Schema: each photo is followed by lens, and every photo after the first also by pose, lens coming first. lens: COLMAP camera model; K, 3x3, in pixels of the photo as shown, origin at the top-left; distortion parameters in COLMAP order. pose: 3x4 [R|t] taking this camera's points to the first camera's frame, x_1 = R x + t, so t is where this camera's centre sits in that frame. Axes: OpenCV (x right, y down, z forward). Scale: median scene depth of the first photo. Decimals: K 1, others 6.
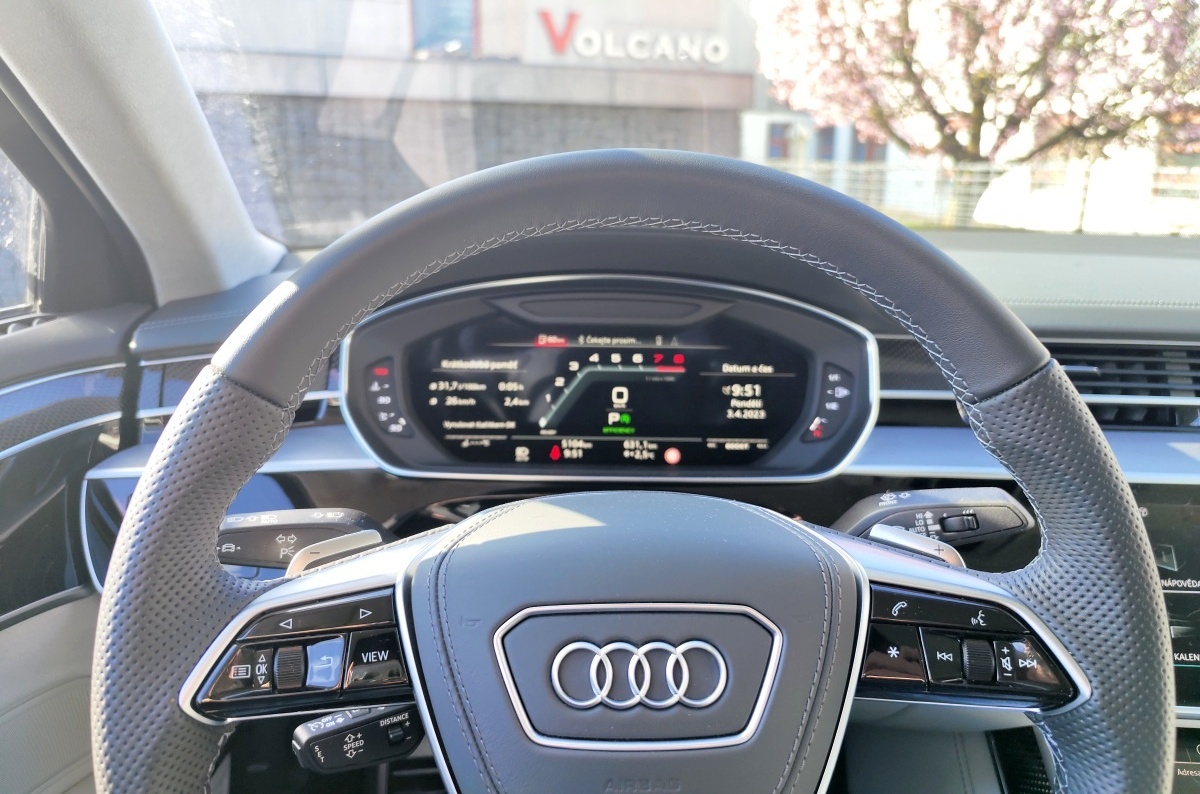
lens RADIAL K [[818.8, 0, 596.8], [0, 818.8, 355.5], [0, 0, 1]] dist [0.036994, -0.026766]
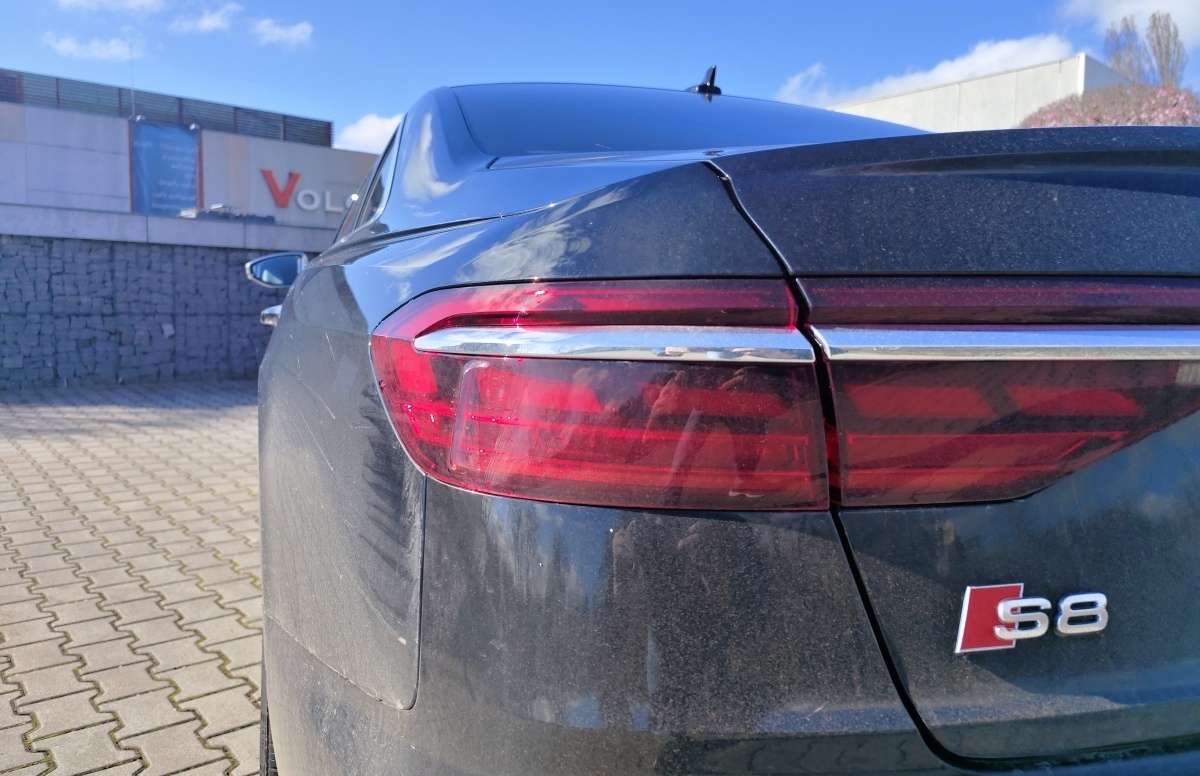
lens RADIAL K [[807.3, 0, 598.9], [0, 807.3, 363.6], [0, 0, 1]] dist [0.043627, -0.045575]
pose [[0.939908, -0.018378, 0.340934, -0.075782], [0.074100, 0.985730, -0.151148, 0.137478], [-0.333291, 0.167328, 0.927857, -0.453264]]
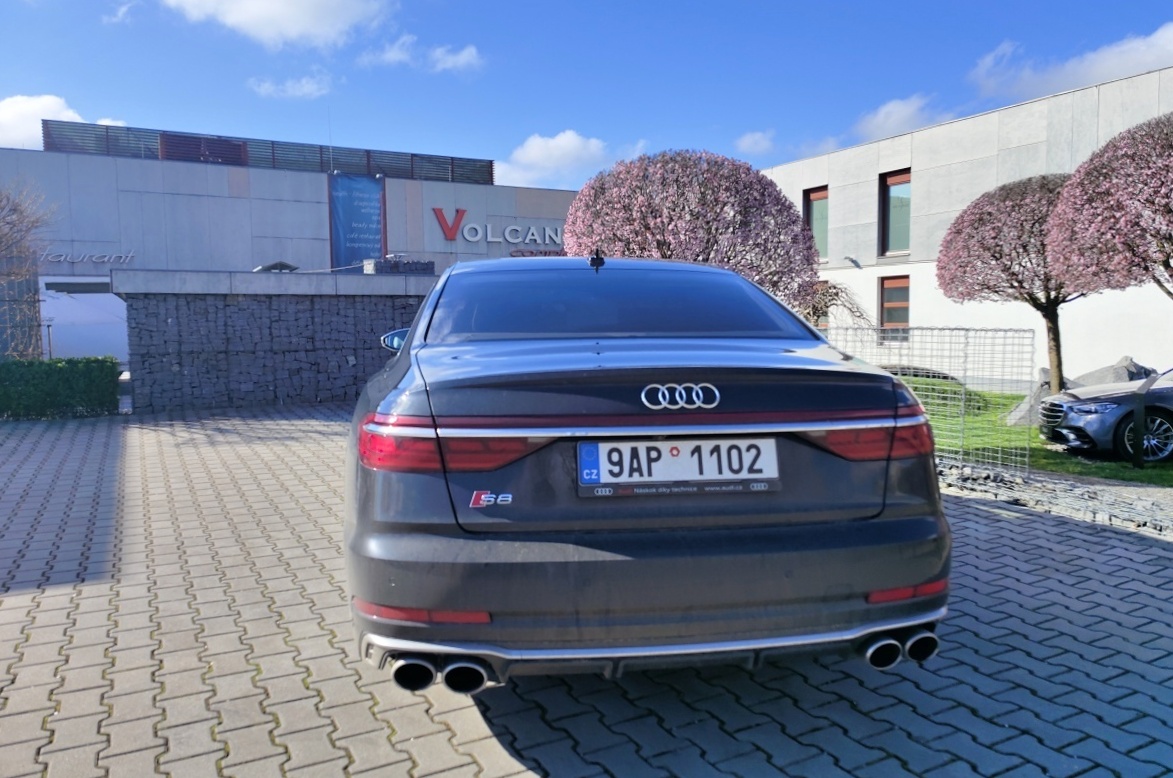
lens RADIAL K [[800.4, 0, 588.0], [0, 800.4, 372.3], [0, 0, 1]] dist [0.036994, -0.026766]
pose [[0.990998, -0.028319, 0.130844, -0.010526], [0.049585, 0.985502, -0.162255, 0.157080], [-0.124352, 0.167283, 0.978035, -0.717496]]
